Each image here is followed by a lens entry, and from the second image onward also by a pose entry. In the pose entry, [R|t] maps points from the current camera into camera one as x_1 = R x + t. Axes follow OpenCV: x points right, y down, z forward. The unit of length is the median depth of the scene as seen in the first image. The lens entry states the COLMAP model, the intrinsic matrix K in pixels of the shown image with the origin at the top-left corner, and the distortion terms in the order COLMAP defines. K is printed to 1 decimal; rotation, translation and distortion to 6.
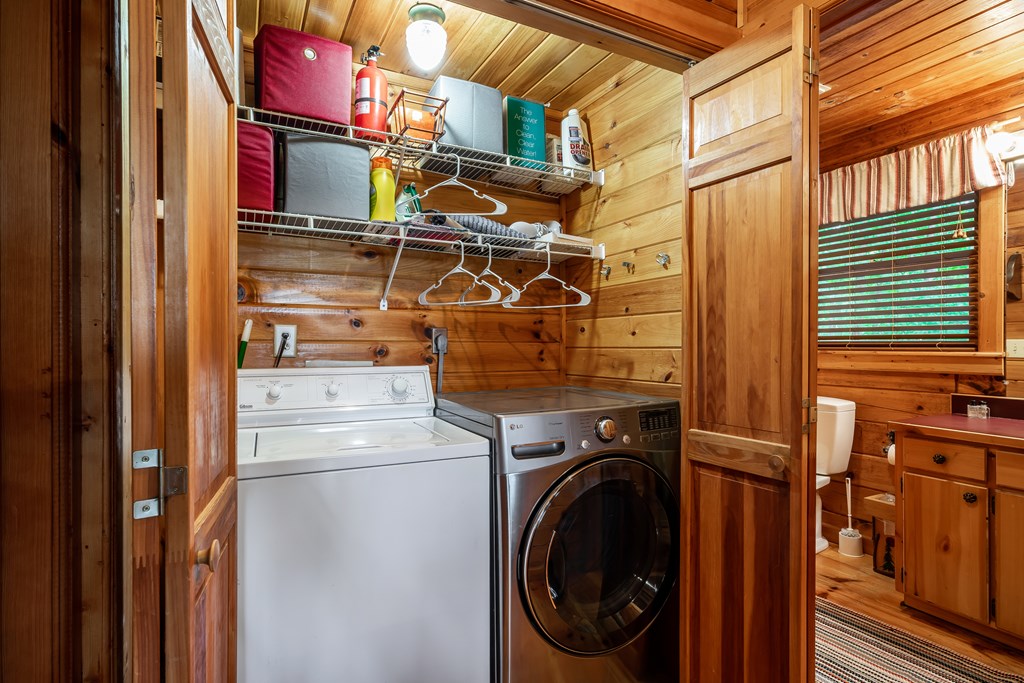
lens RADIAL K [[527.1, 0, 509.3], [0, 527.1, 343.4], [0, 0, 1]] dist [0.006316, 0.004150]
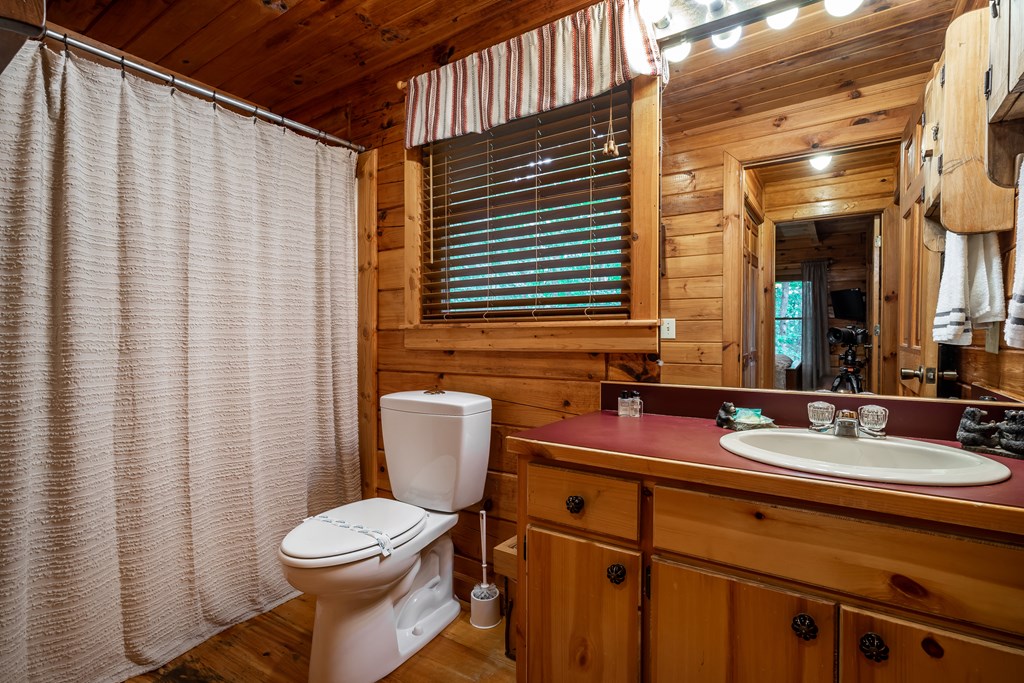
lens RADIAL K [[497.3, 0, 512.0], [0, 497.3, 343.5], [0, 0, 1]] dist [-0.014382, 0.000850]
pose [[0.883073, 0.002633, 0.469229, 0.428654], [-0.004618, 0.999985, 0.003081, 0.044060], [-0.469213, -0.004888, 0.883071, 0.484561]]
